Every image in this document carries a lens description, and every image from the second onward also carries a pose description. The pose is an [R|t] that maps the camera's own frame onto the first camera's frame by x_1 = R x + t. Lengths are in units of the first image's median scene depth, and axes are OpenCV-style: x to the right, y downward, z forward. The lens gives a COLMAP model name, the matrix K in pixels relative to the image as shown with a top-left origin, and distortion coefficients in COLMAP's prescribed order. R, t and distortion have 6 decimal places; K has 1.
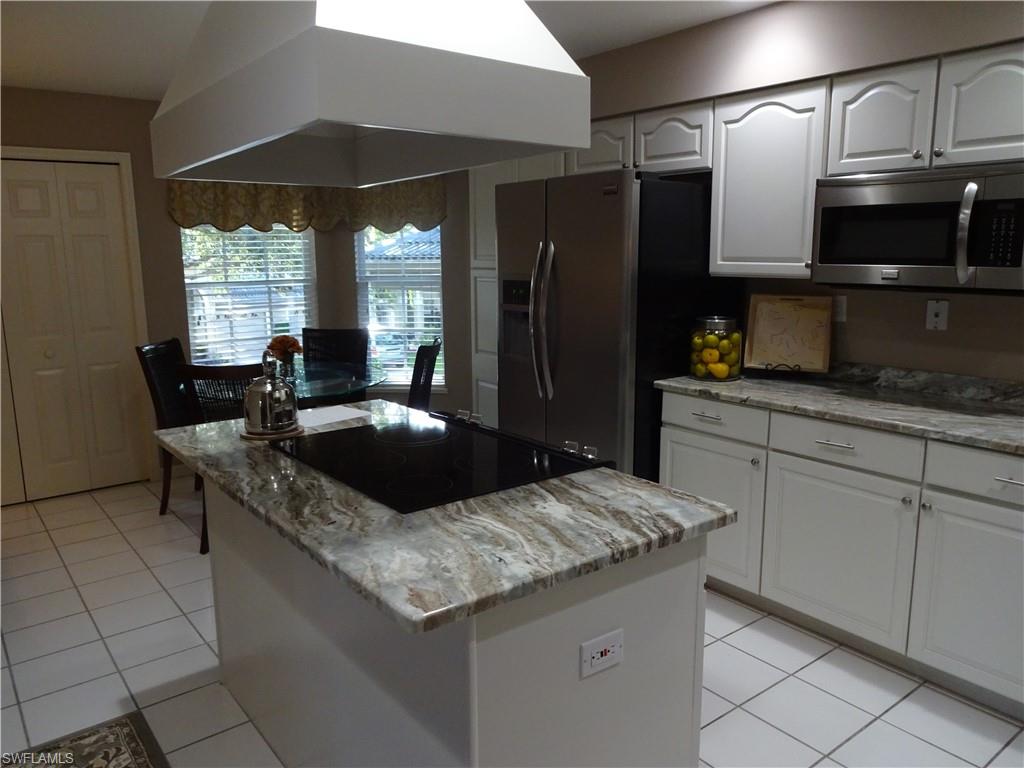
lens RADIAL K [[765.8, 0, 521.3], [0, 765.8, 390.6], [0, 0, 1]] dist [-0.018010, 0.001748]
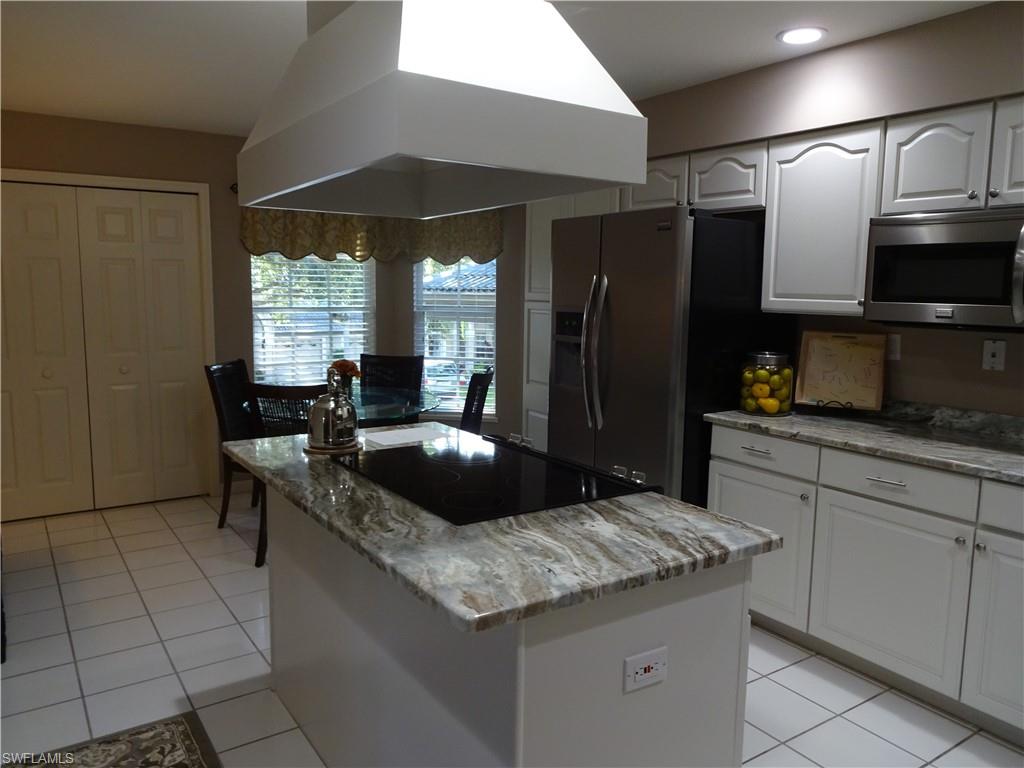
lens RADIAL K [[765.8, 0, 516.4], [0, 765.8, 381.2], [0, 0, 1]] dist [-0.018010, 0.001748]
pose [[0.997067, 0.030234, -0.070312, -0.003366], [-0.034194, 0.997856, -0.055804, 0.011332], [0.068474, 0.058044, 0.995963, -0.027293]]
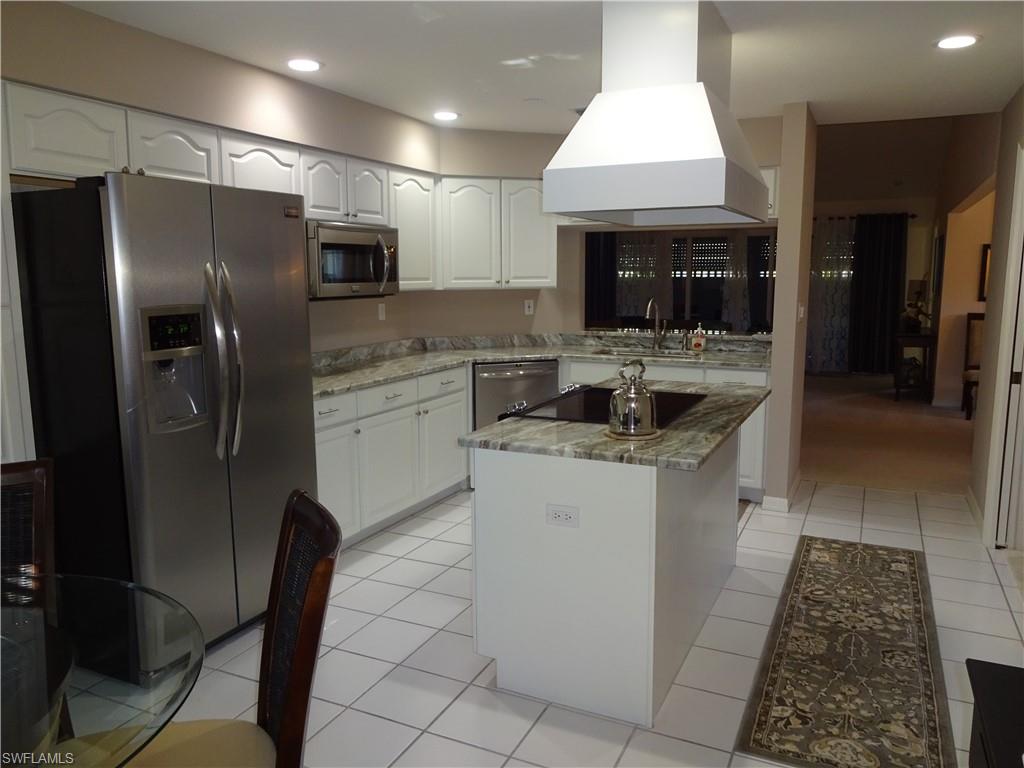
lens RADIAL K [[765.8, 0, 511.0], [0, 765.8, 384.7], [0, 0, 1]] dist [-0.018010, 0.001748]
pose [[-0.427093, -0.121574, 0.895997, -1.019838], [0.176594, 0.960623, 0.214520, -0.229040], [-0.886795, 0.249848, -0.388806, 1.300821]]
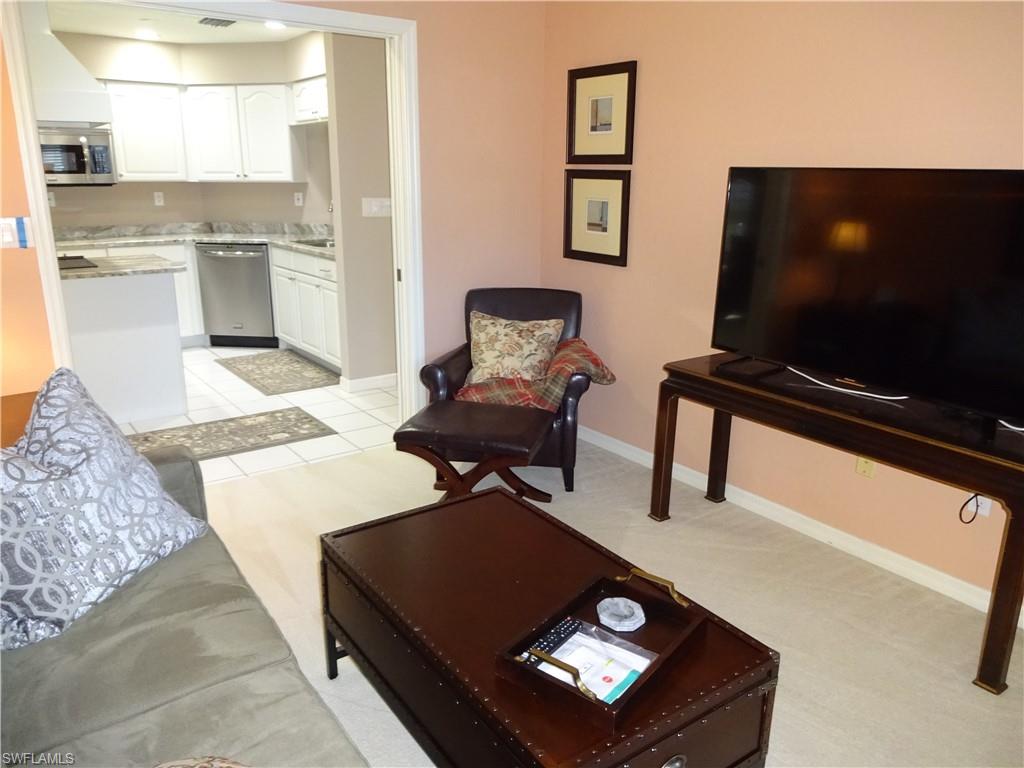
lens RADIAL K [[765.8, 0, 506.1], [0, 765.8, 389.7], [0, 0, 1]] dist [-0.018010, 0.001748]
pose [[0.036038, -0.266462, 0.963171, -1.560134], [0.178114, 0.950079, 0.256175, 0.083674], [-0.983350, 0.162322, 0.081700, -0.292933]]
